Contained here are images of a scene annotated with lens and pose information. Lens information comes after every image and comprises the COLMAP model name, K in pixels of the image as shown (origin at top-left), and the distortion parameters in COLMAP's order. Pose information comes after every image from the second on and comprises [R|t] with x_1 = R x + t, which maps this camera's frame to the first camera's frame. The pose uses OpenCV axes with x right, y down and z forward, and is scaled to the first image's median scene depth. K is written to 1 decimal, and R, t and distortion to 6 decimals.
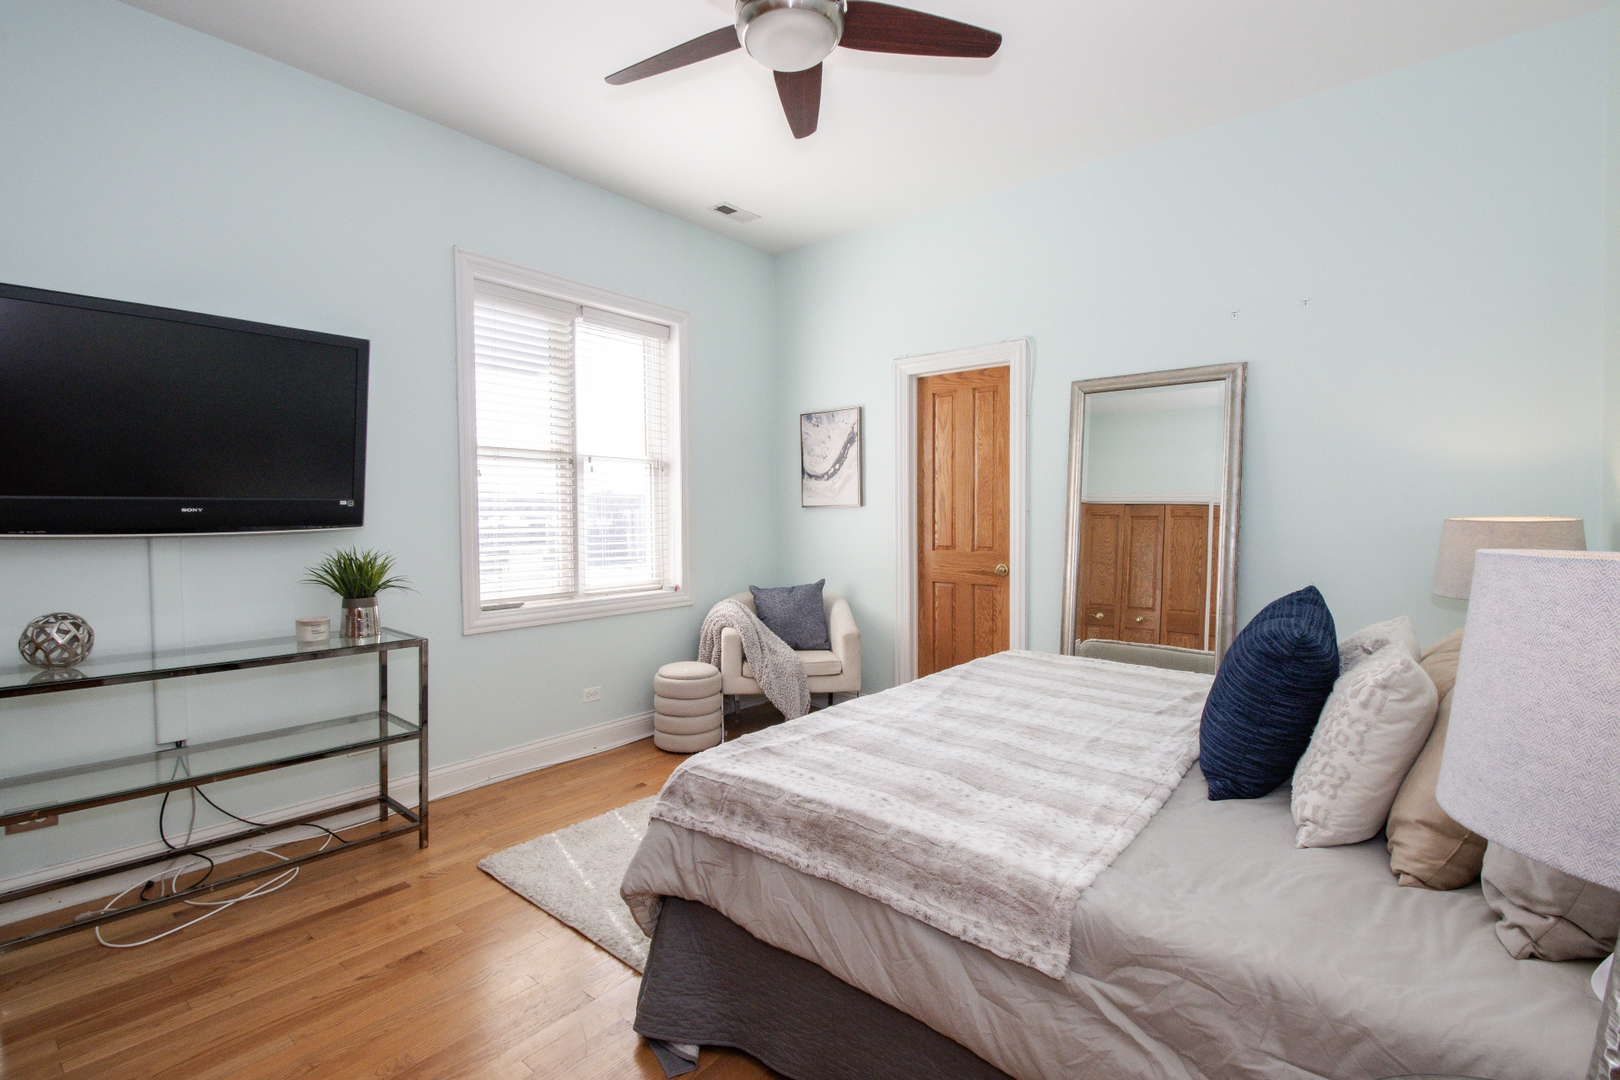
lens RADIAL K [[752.8, 0, 777.7], [0, 752.8, 540.1], [0, 0, 1]] dist [0.017915, -0.016119]
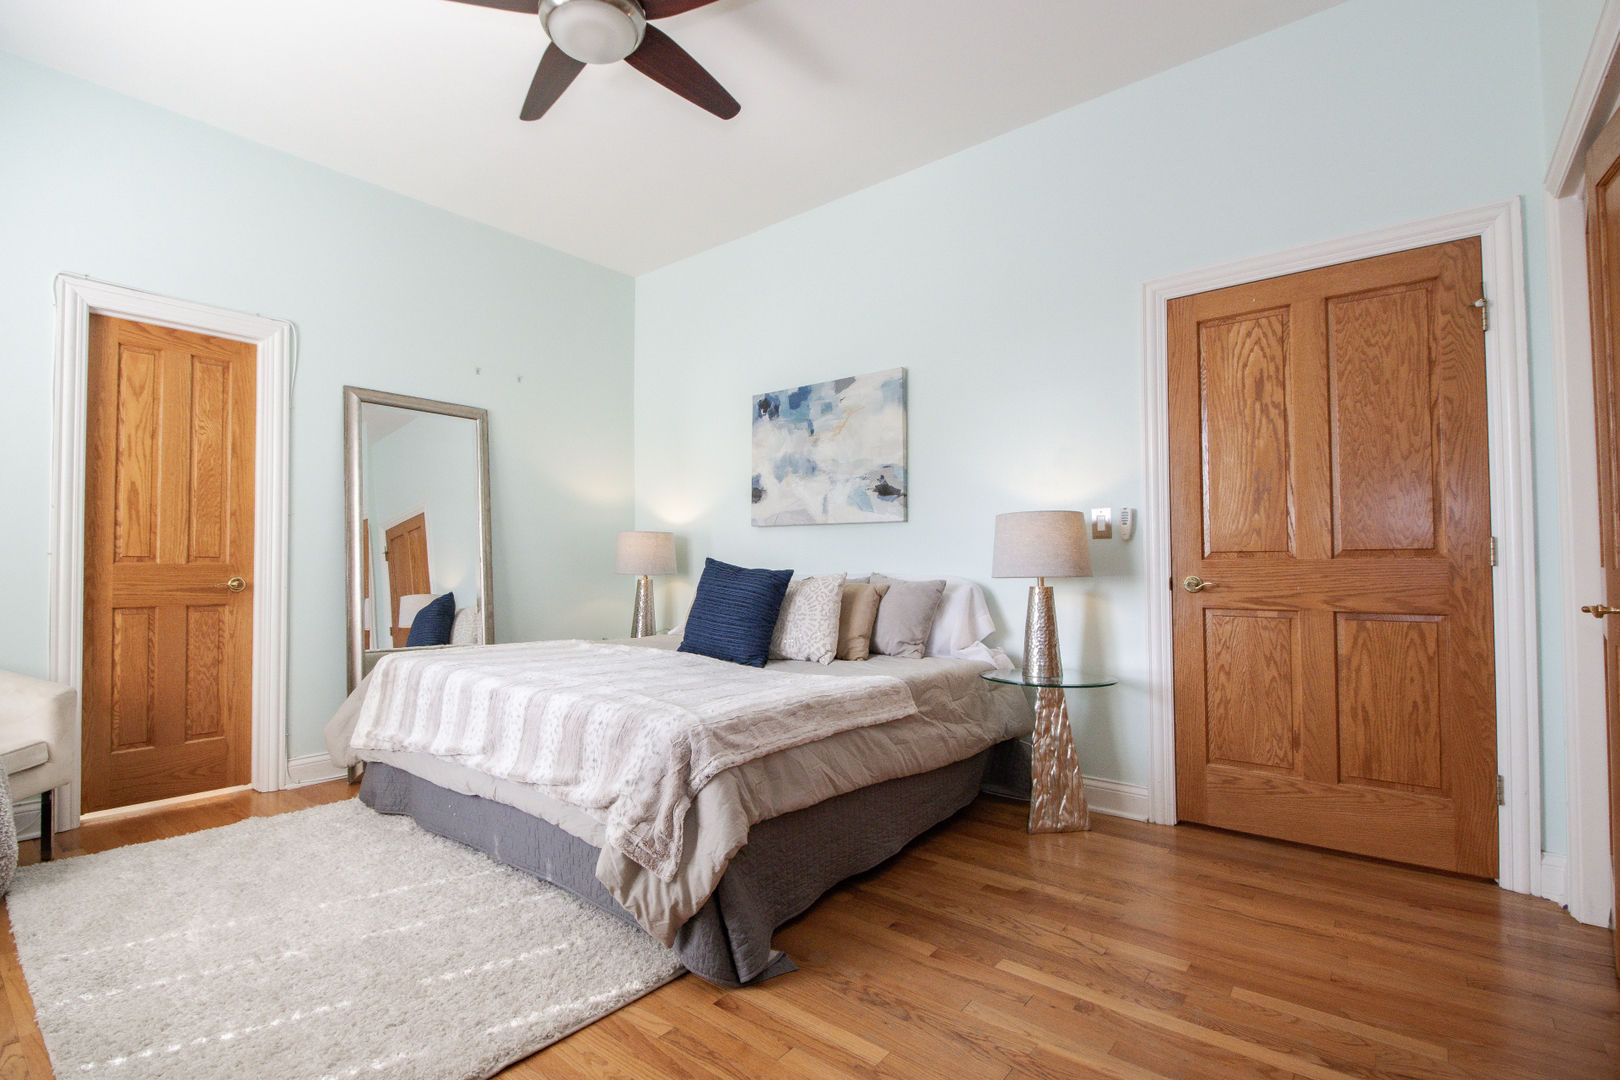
lens RADIAL K [[752.8, 0, 777.7], [0, 752.8, 540.1], [0, 0, 1]] dist [0.017915, -0.016119]
pose [[-0.001944, 0.034971, 0.999386, -0.523217], [0.036290, 0.998732, -0.034878, 0.040941], [-0.999339, 0.036200, -0.003211, 0.400109]]
